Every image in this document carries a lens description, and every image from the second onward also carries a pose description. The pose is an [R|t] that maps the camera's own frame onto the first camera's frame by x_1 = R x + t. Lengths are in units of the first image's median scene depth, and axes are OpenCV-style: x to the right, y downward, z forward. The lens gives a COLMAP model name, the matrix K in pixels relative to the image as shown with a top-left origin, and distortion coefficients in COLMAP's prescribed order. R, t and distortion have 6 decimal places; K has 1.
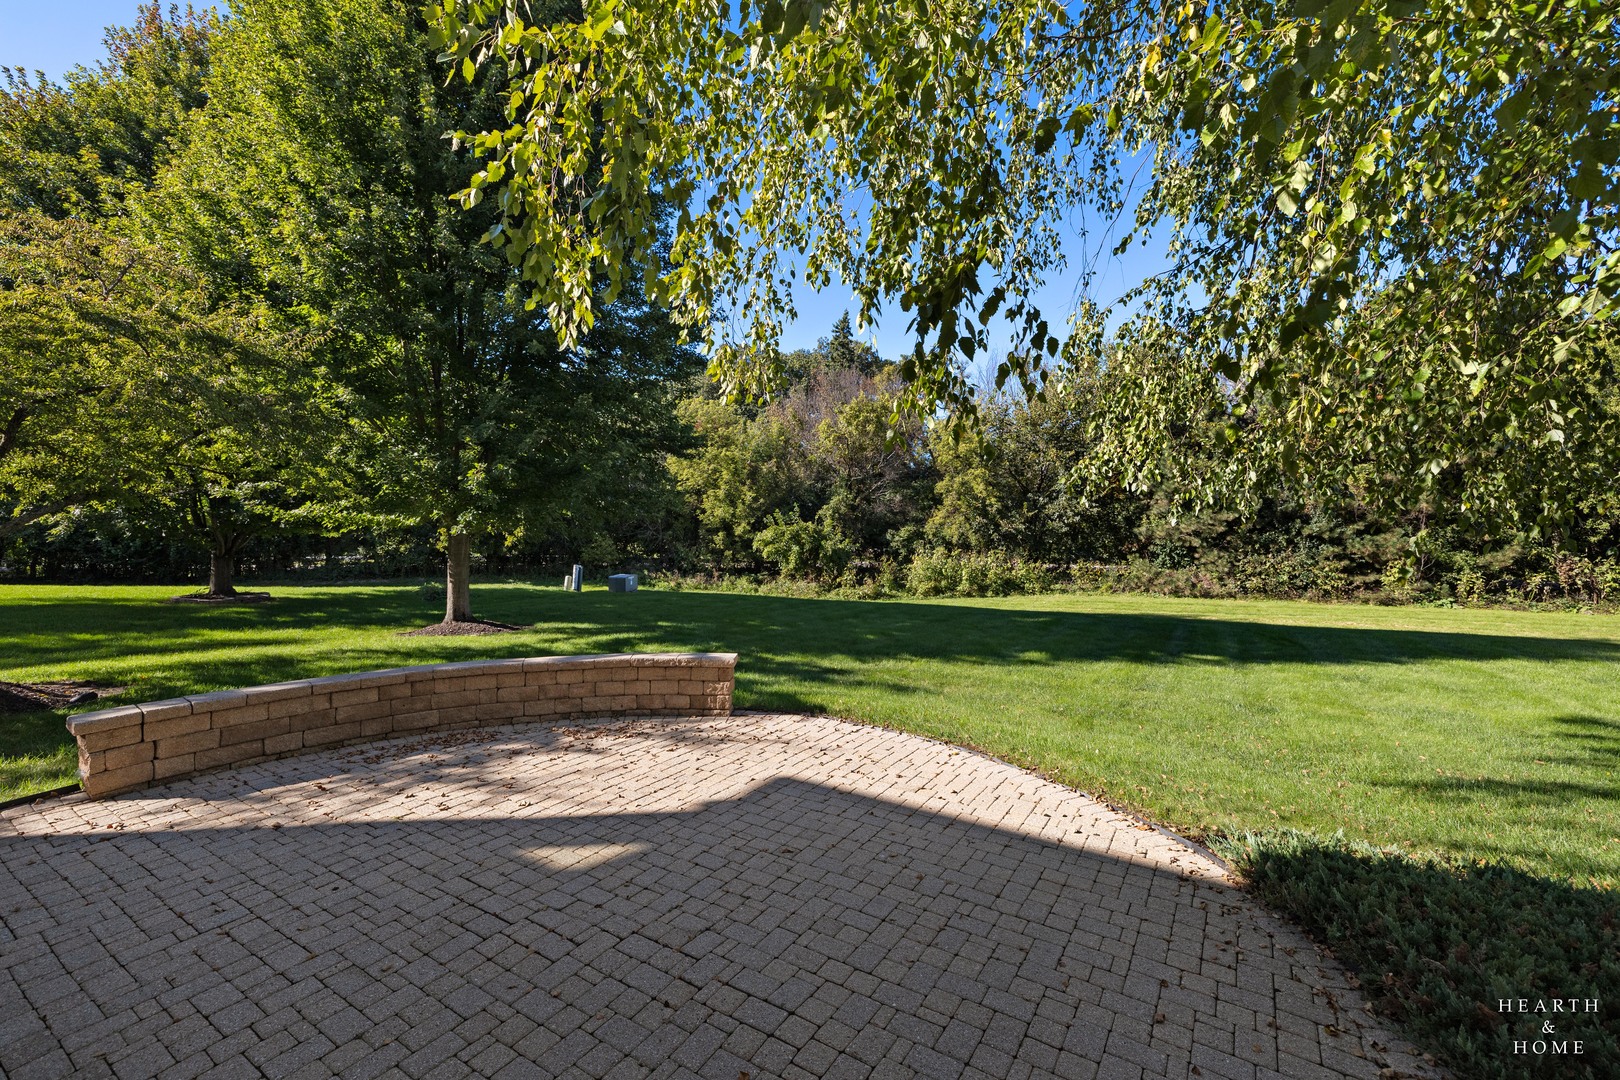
lens RADIAL K [[695.9, 0, 809.7], [0, 695.9, 535.2], [0, 0, 1]] dist [0.013472, -0.001012]
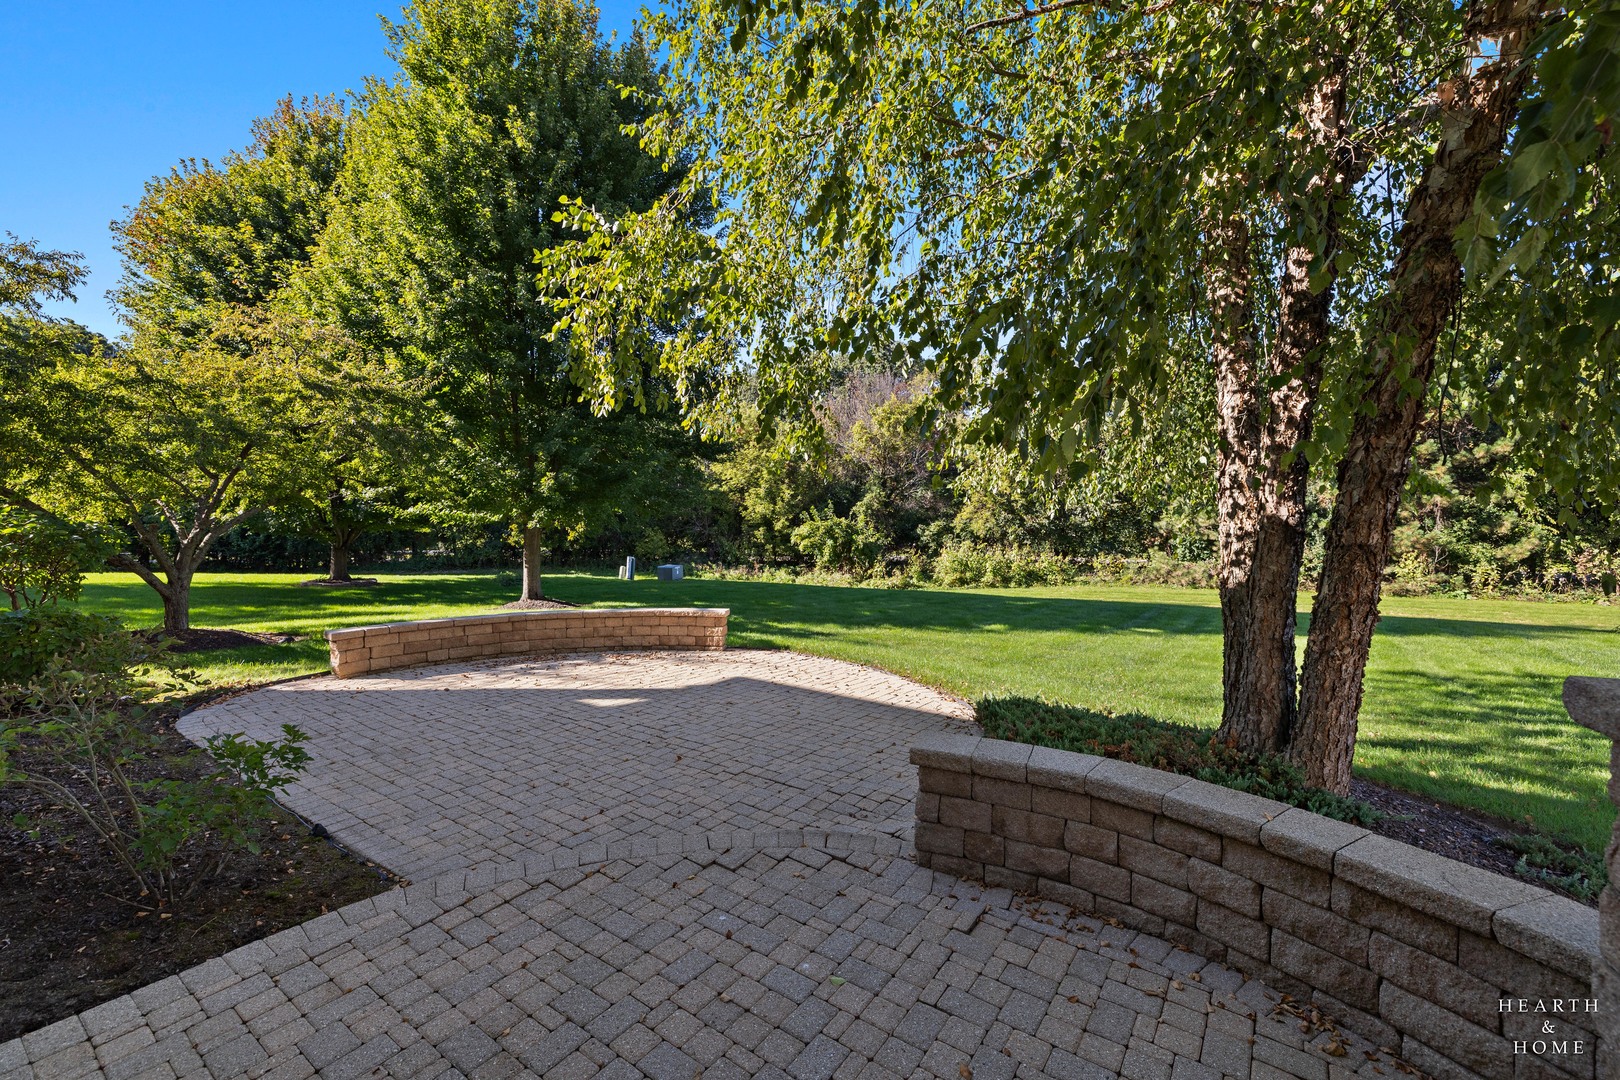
lens RADIAL K [[695.9, 0, 814.9], [0, 695.9, 538.7], [0, 0, 1]] dist [0.013472, -0.001012]
pose [[0.997540, -0.001691, -0.070075, 0.067104], [0.002420, 0.999944, 0.010309, 0.004704], [0.070054, -0.010453, 0.997488, -0.159852]]
